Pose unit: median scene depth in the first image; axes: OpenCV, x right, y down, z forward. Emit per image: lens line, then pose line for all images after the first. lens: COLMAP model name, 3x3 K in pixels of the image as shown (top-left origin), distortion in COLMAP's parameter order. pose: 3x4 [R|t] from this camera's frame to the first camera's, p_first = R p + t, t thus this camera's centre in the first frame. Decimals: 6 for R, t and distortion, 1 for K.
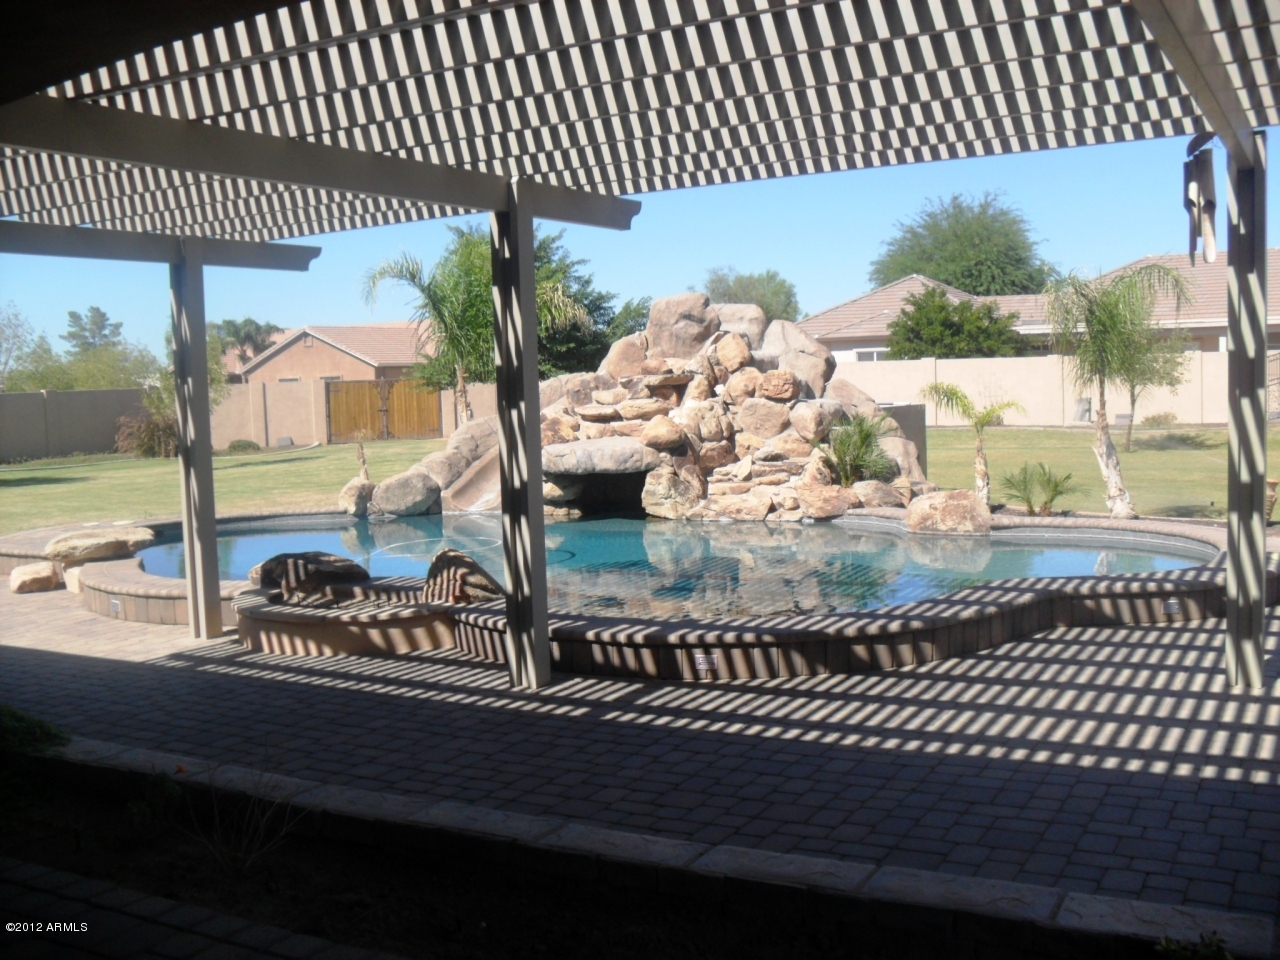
lens RADIAL K [[1333.9, 0, 629.6], [0, 1333.9, 484.7], [0, 0, 1]] dist [-0.209392, 0.285790]
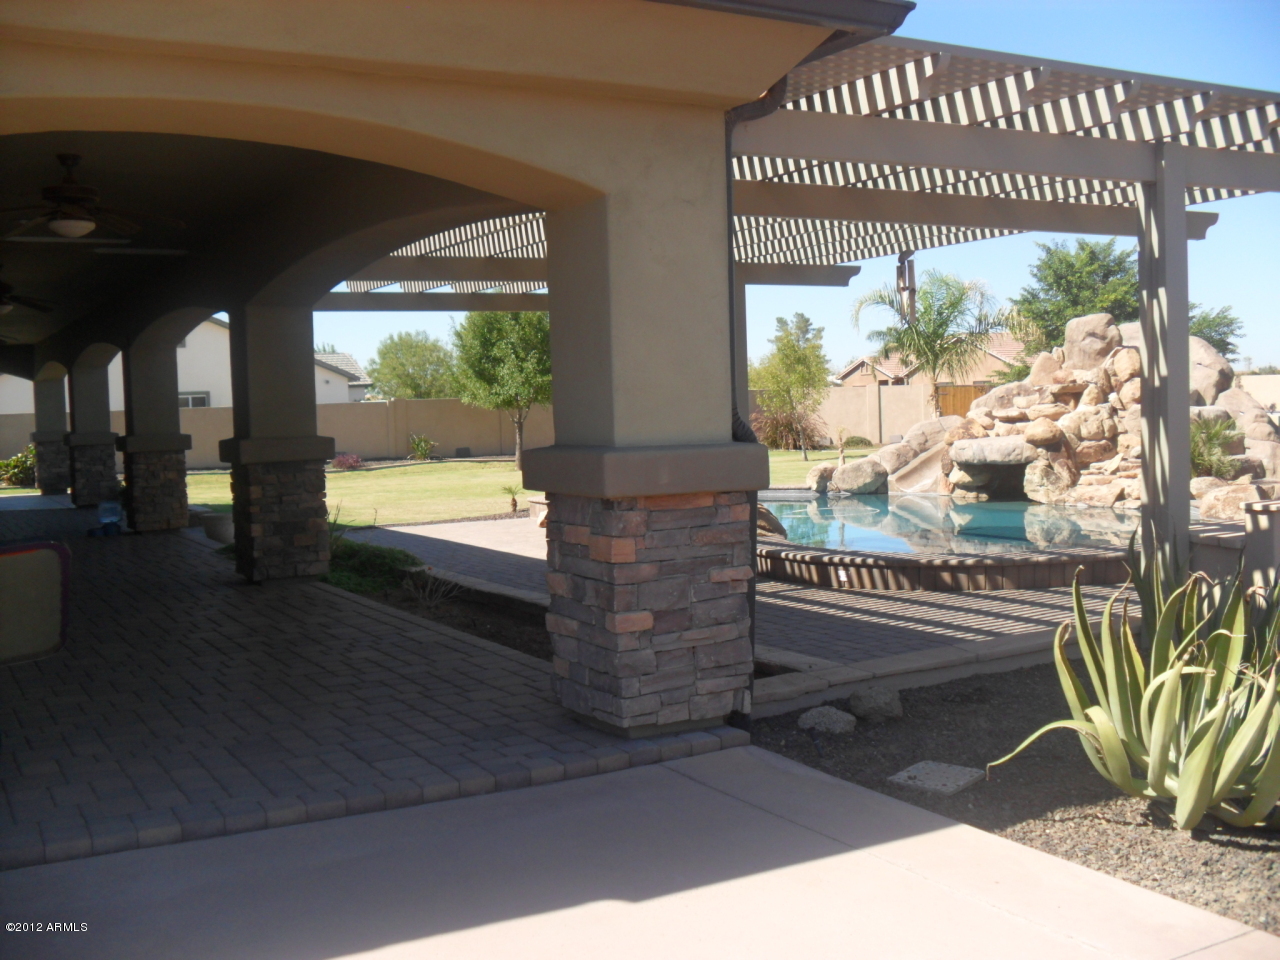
lens RADIAL K [[1333.9, 0, 629.6], [0, 1333.9, 484.7], [0, 0, 1]] dist [-0.209392, 0.285790]
pose [[0.861235, 0.039329, -0.506684, 0.288146], [-0.040316, 0.999146, 0.009028, 0.012393], [0.506606, 0.012652, 0.862085, -0.201540]]
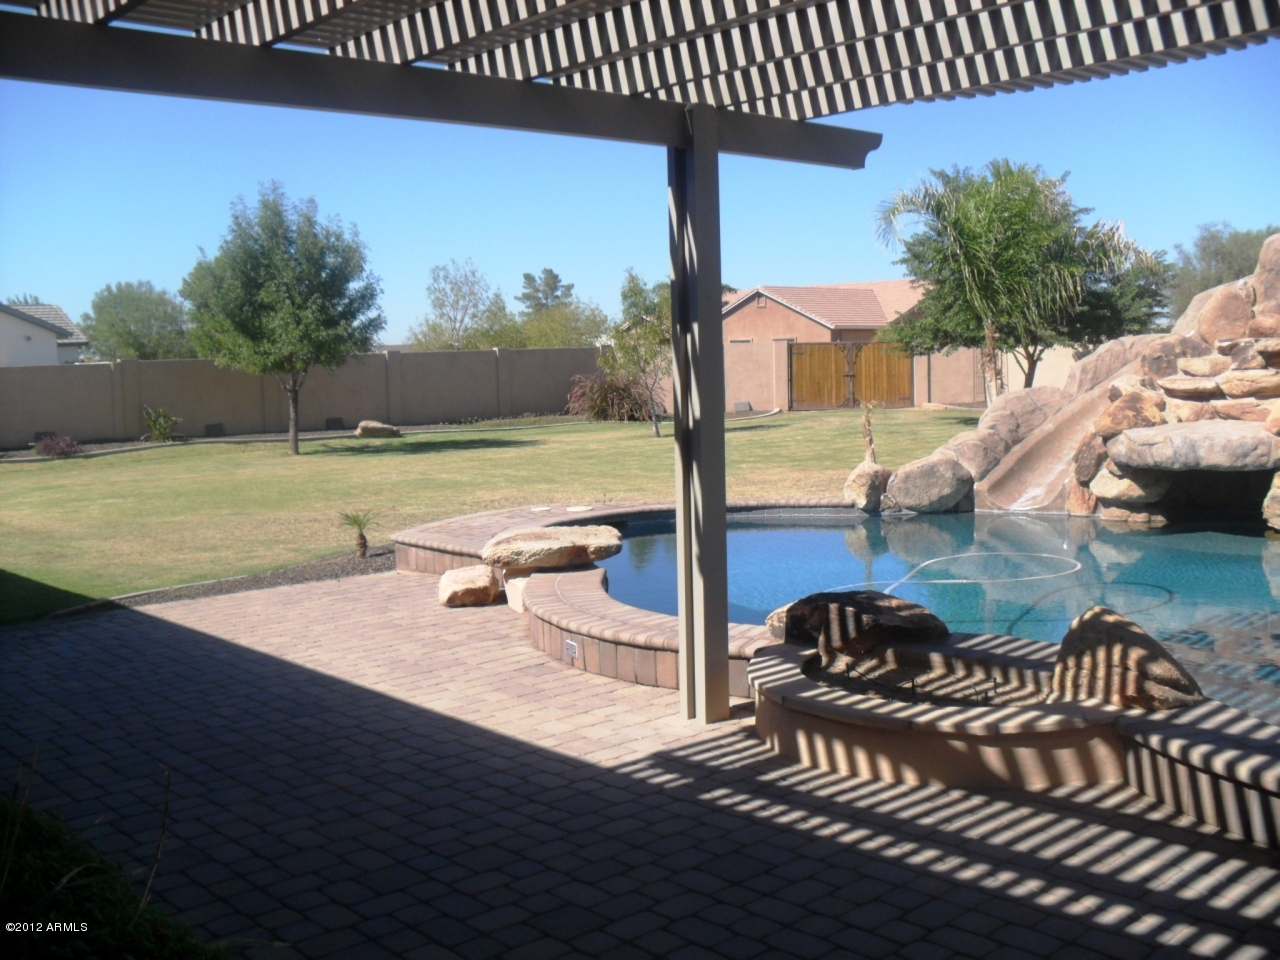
lens RADIAL K [[1333.9, 0, 629.6], [0, 1333.9, 484.7], [0, 0, 1]] dist [-0.209392, 0.285790]
pose [[0.946722, 0.039010, -0.319681, -0.088952], [-0.030552, 0.999039, 0.031432, -0.012474], [0.320600, -0.019991, 0.947004, 0.210516]]
